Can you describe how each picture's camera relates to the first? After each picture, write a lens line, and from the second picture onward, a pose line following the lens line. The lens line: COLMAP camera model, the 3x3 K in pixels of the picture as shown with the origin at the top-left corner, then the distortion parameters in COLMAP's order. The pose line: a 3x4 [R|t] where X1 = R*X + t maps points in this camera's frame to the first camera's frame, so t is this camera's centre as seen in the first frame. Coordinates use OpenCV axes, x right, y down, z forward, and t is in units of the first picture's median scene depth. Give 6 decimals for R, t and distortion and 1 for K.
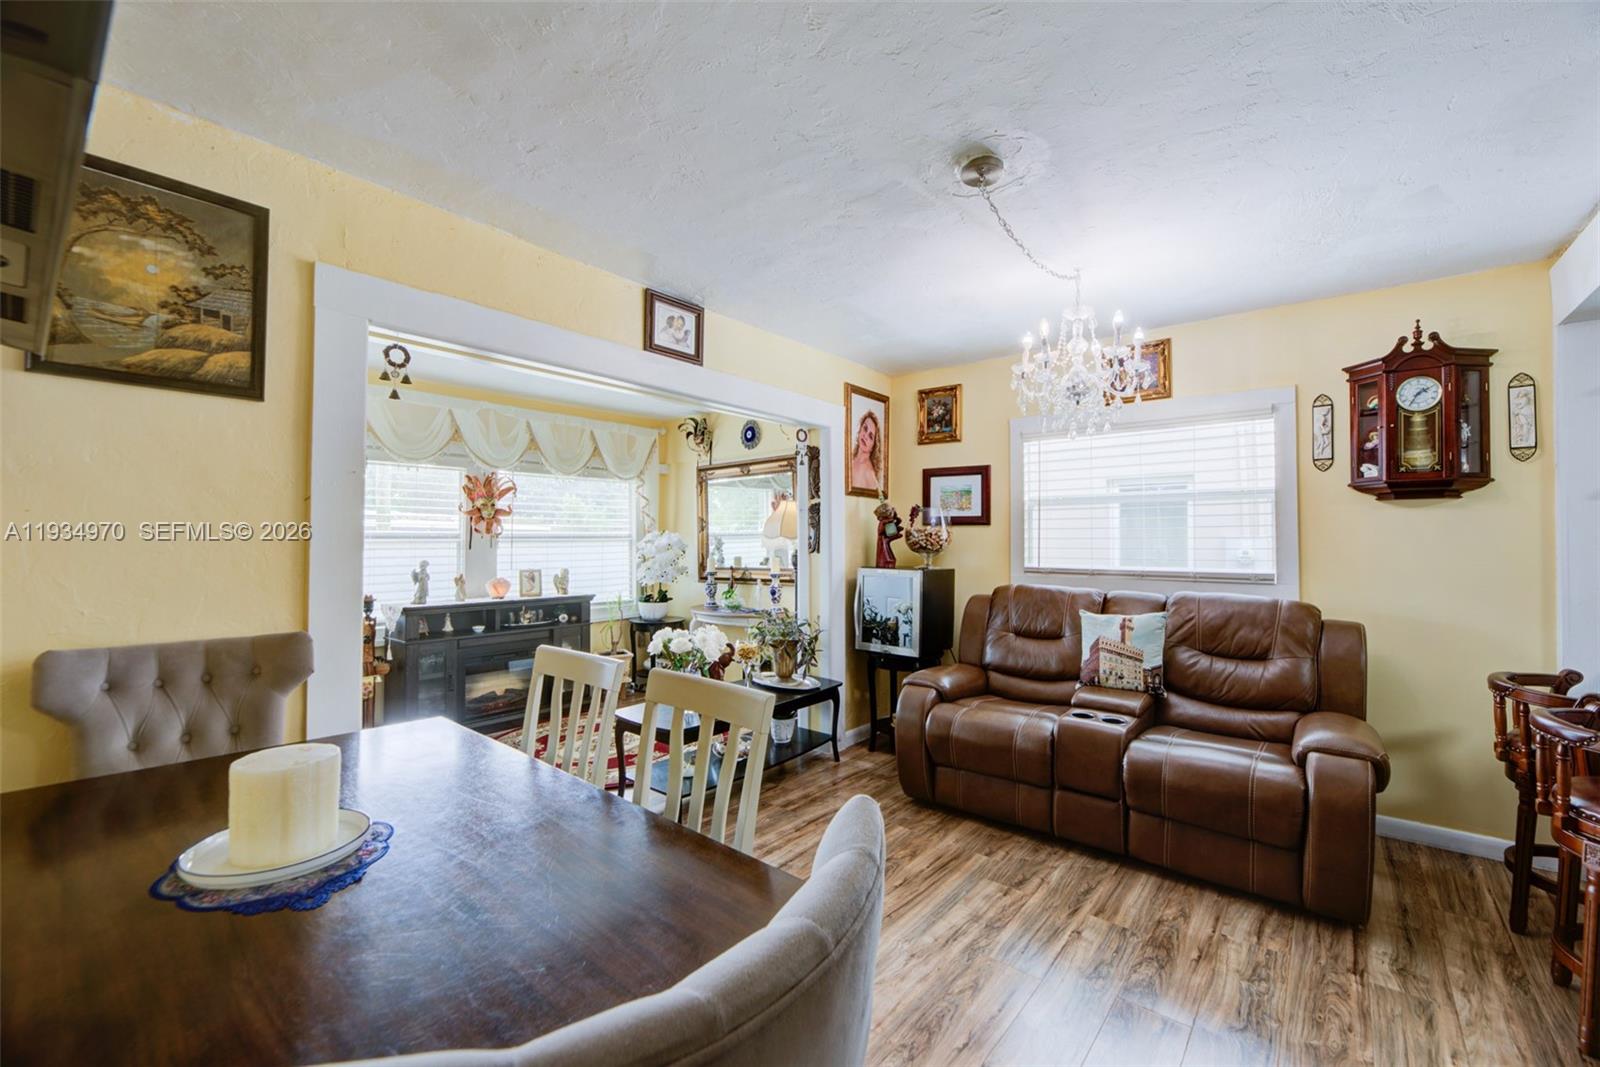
lens RADIAL K [[661.7, 0, 792.2], [0, 661.7, 540.6], [0, 0, 1]] dist [-0.001382, -0.000202]
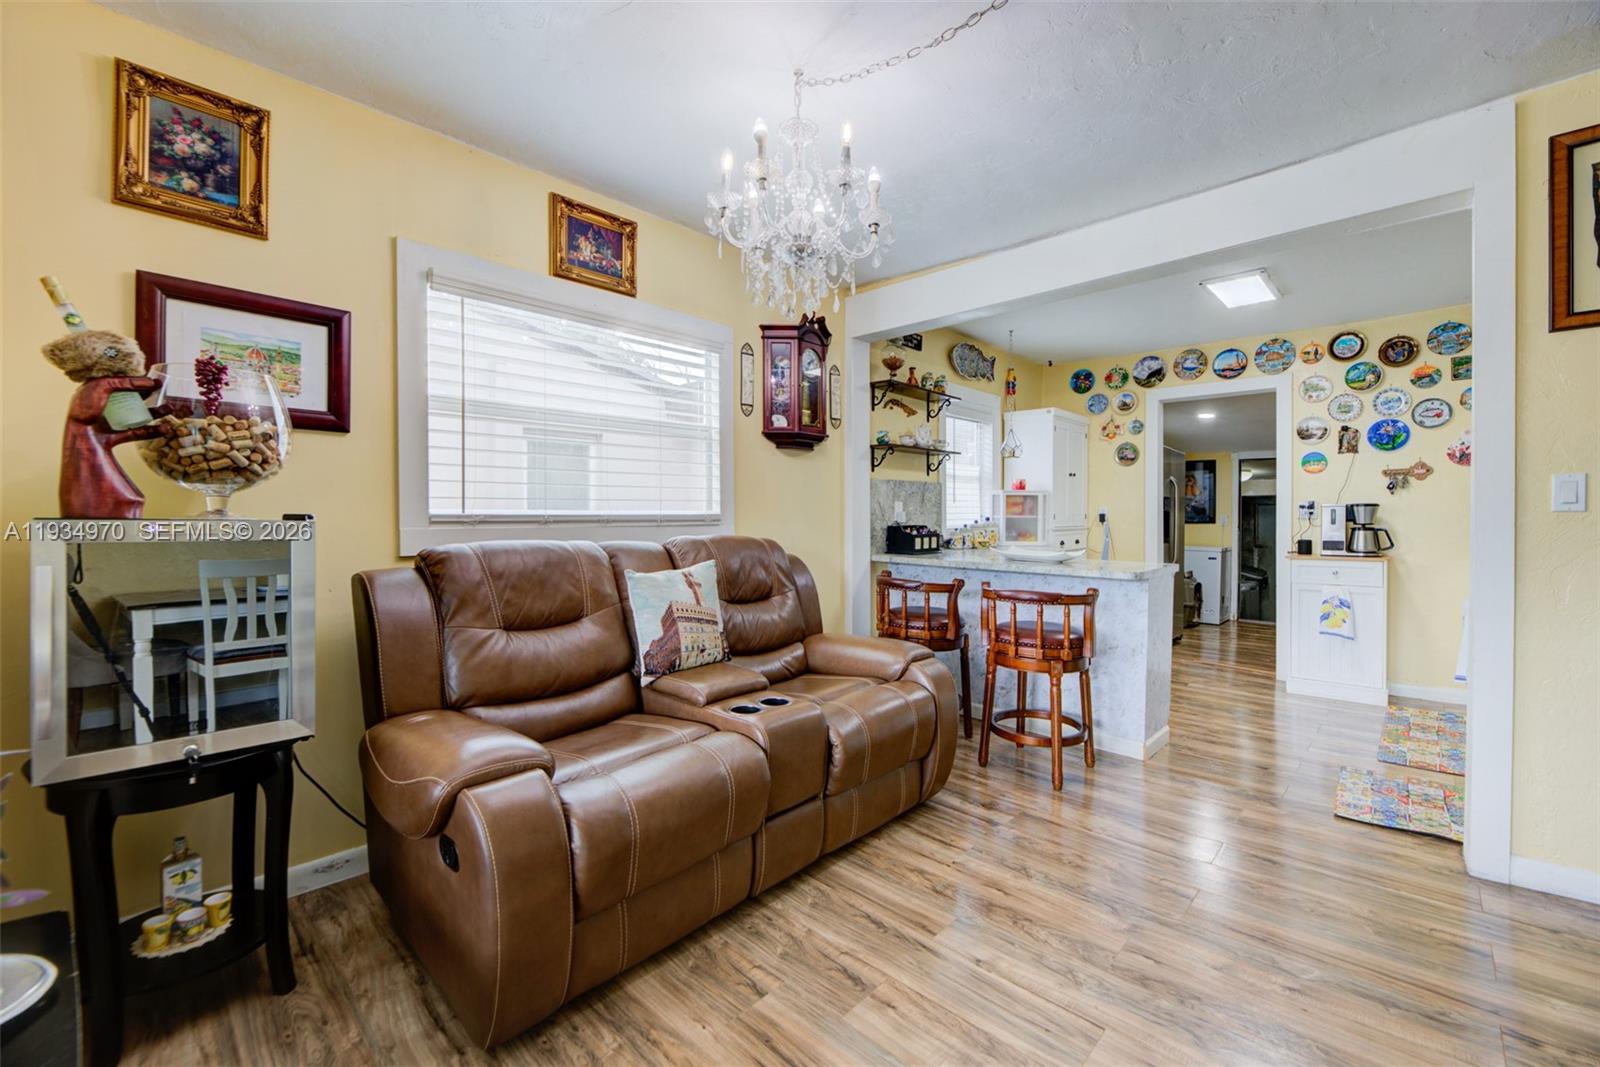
lens RADIAL K [[652.1, 0, 803.9], [0, 652.1, 524.0], [0, 0, 1]] dist [-0.003040, -0.000334]
pose [[0.052413, -0.017619, 0.998470, -0.236078], [-0.001451, 0.999842, 0.017720, 0.048376], [-0.998624, -0.002378, 0.052379, 0.833192]]
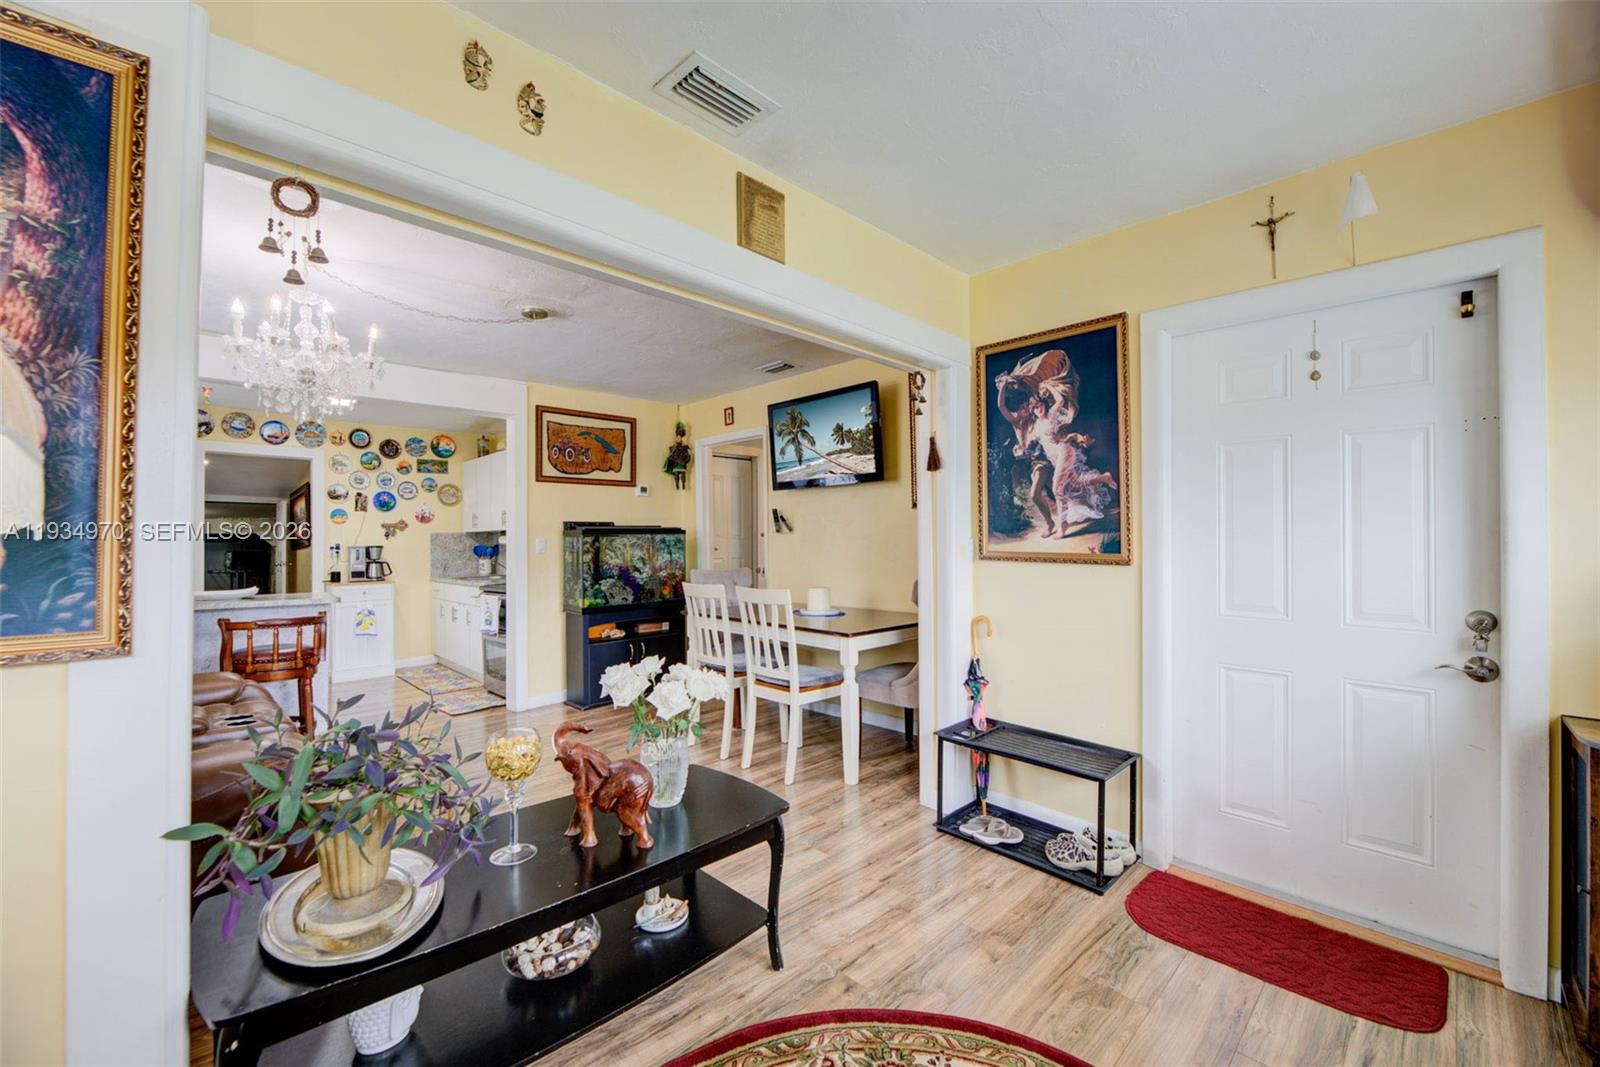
lens RADIAL K [[656.9, 0, 802.5], [0, 656.9, 525.9], [0, 0, 1]] dist [-0.019672, -0.000106]
pose [[-0.995445, 0.006713, 0.095098, -0.359614], [0.004280, 0.999659, -0.025767, 0.024692], [-0.095239, -0.025243, -0.995134, 1.648868]]
